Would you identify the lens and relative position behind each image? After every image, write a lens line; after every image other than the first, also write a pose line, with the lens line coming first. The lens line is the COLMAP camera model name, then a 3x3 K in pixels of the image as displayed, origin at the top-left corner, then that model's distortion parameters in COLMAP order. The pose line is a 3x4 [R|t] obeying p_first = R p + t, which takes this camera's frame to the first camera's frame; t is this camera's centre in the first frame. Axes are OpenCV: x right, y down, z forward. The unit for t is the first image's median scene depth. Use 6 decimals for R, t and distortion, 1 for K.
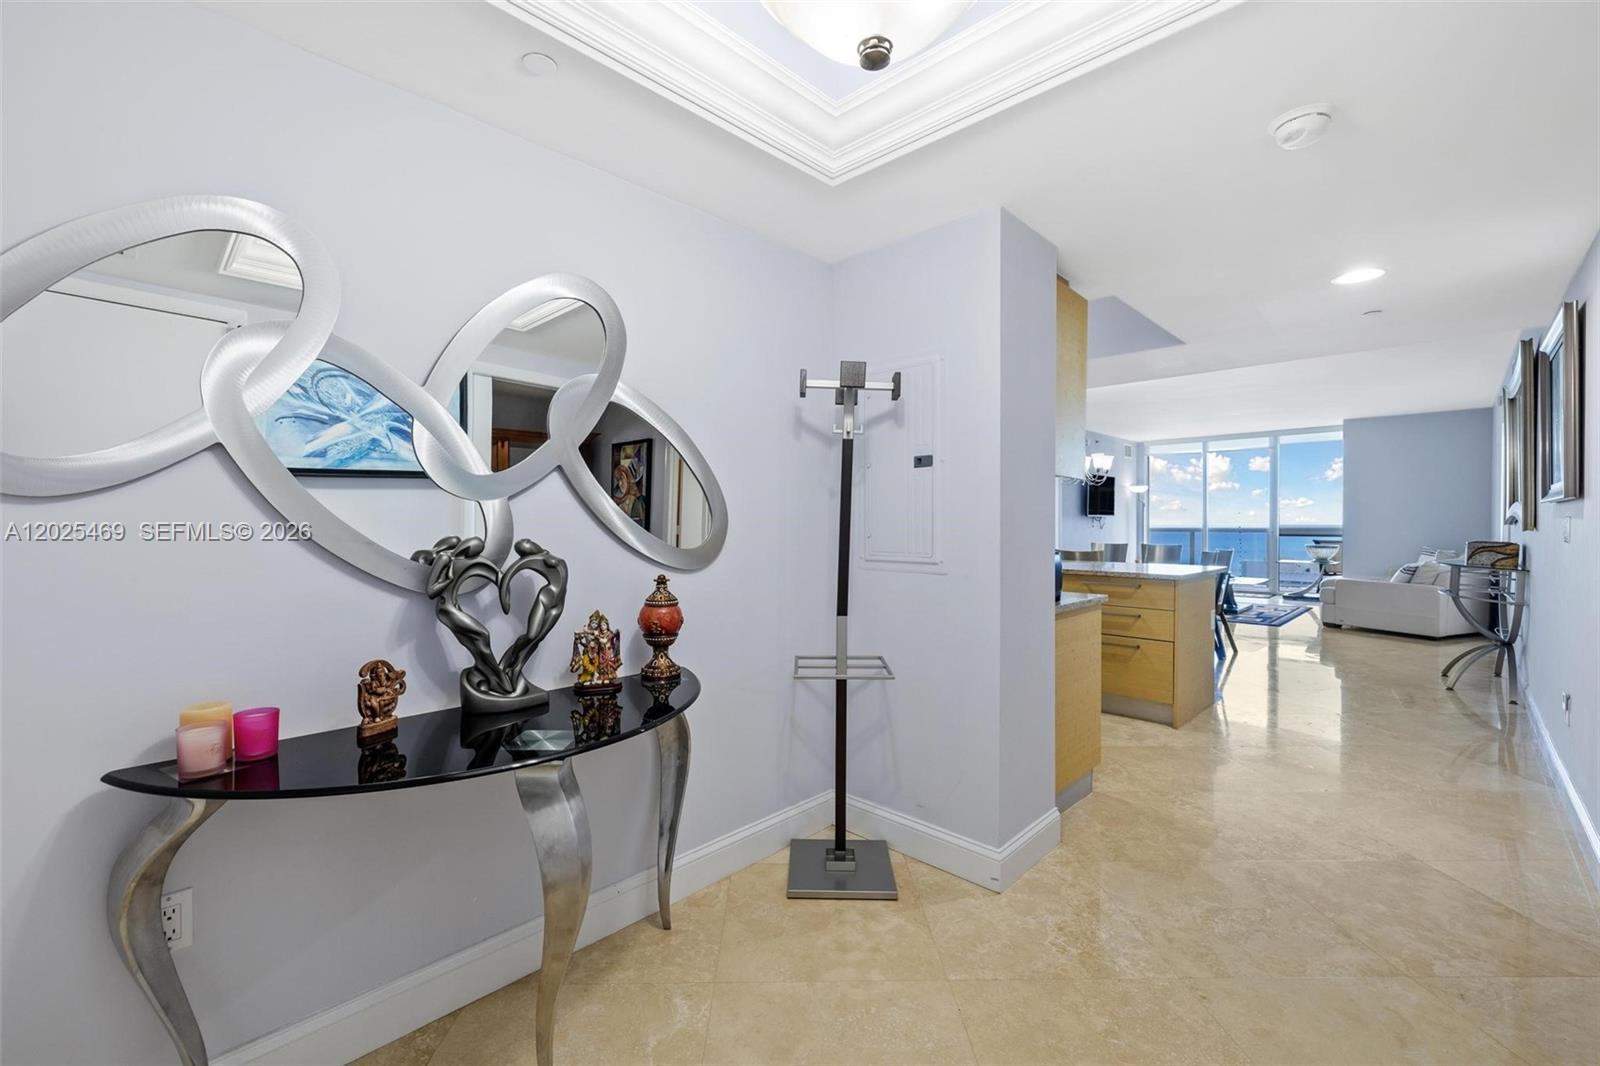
lens RADIAL K [[674.3, 0, 798.3], [0, 674.3, 531.9], [0, 0, 1]] dist [-0.001584, -0.000408]
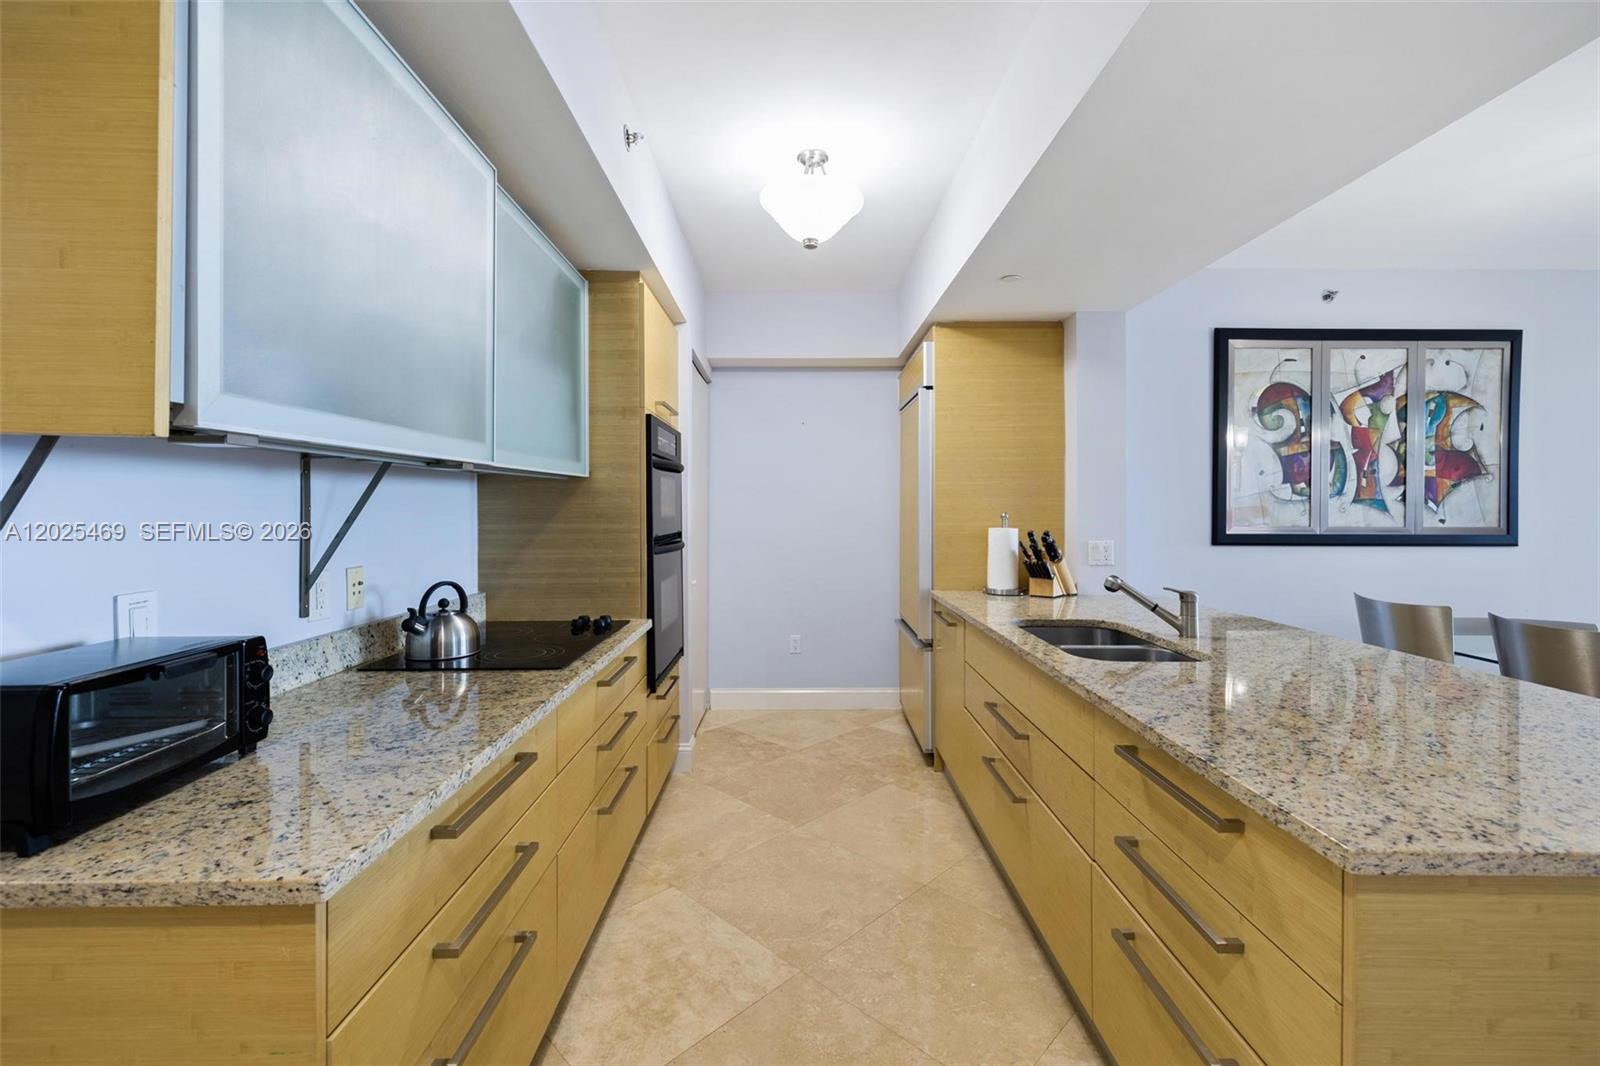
lens RADIAL K [[689.1, 0, 791.5], [0, 689.1, 515.1], [0, 0, 1]] dist [0.001123, 0.000204]
pose [[0.701419, 0.005830, -0.712725, 0.851855], [-0.011018, 0.999936, -0.002664, -0.049403], [0.712664, 0.009722, 0.701438, 1.040819]]
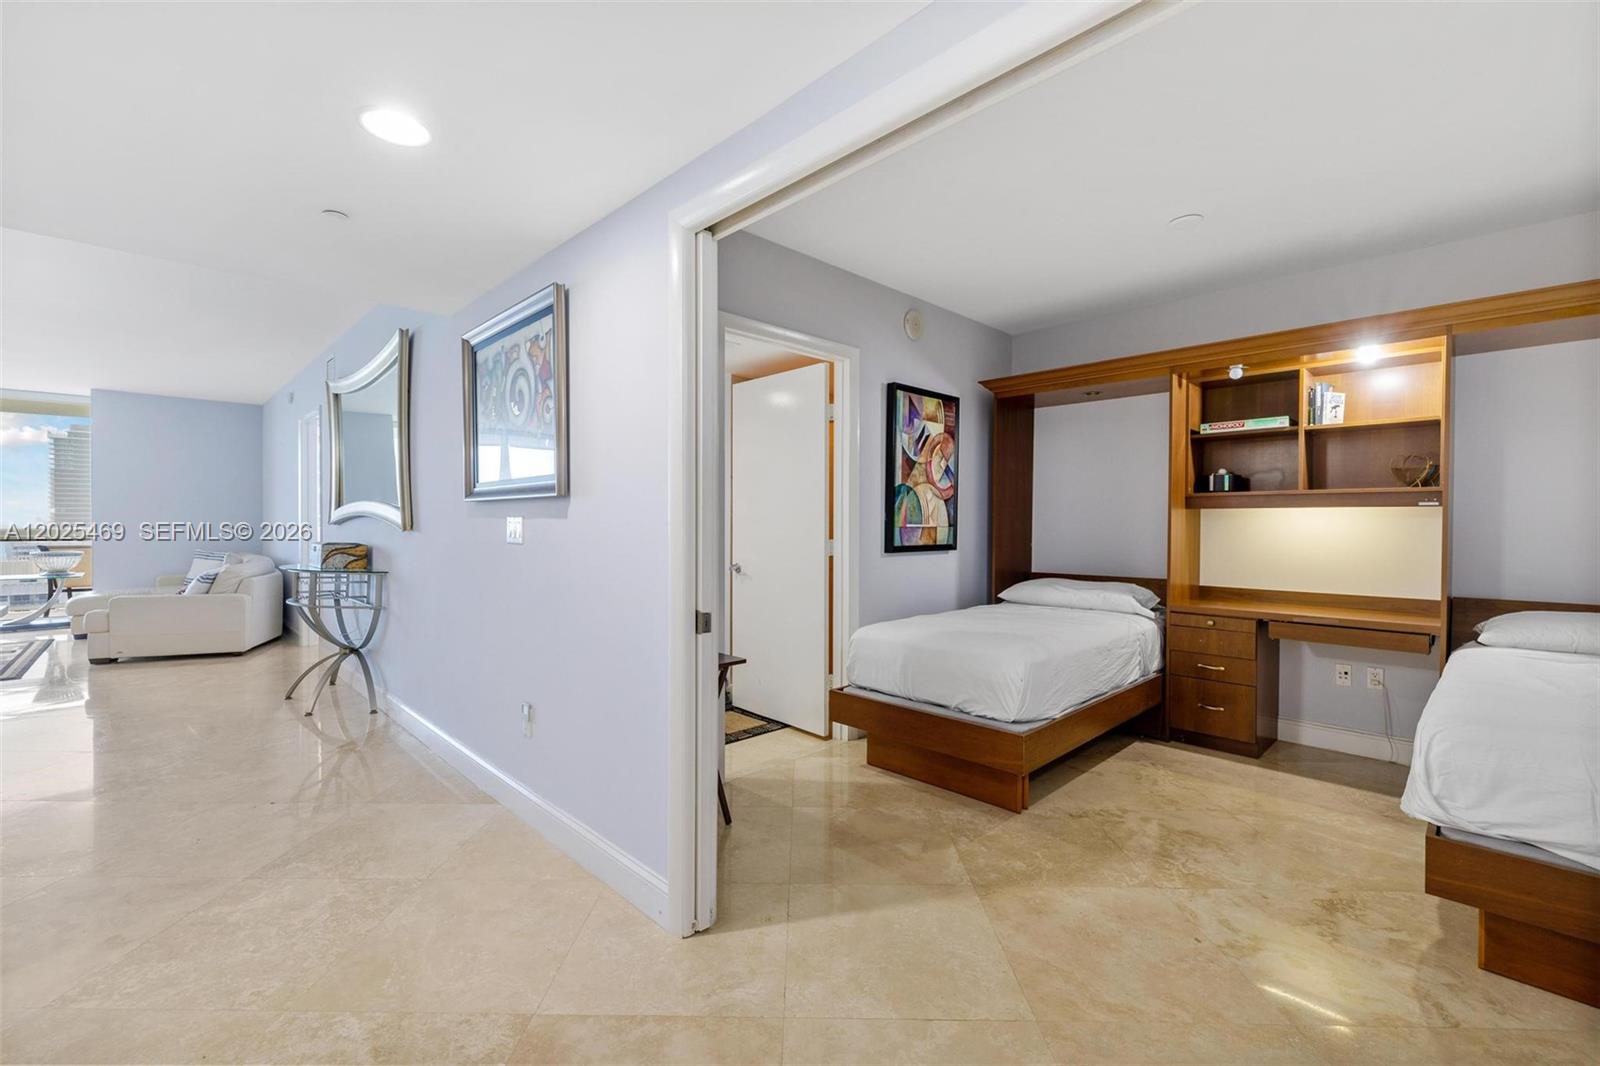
lens RADIAL K [[674.3, 0, 798.3], [0, 674.3, 531.9], [0, 0, 1]] dist [-0.001584, -0.000408]
pose [[0.024705, -0.013289, 0.999606, 0.219528], [0.011935, 0.999844, 0.012998, -0.009636], [-0.999624, 0.011609, 0.024859, 0.622731]]
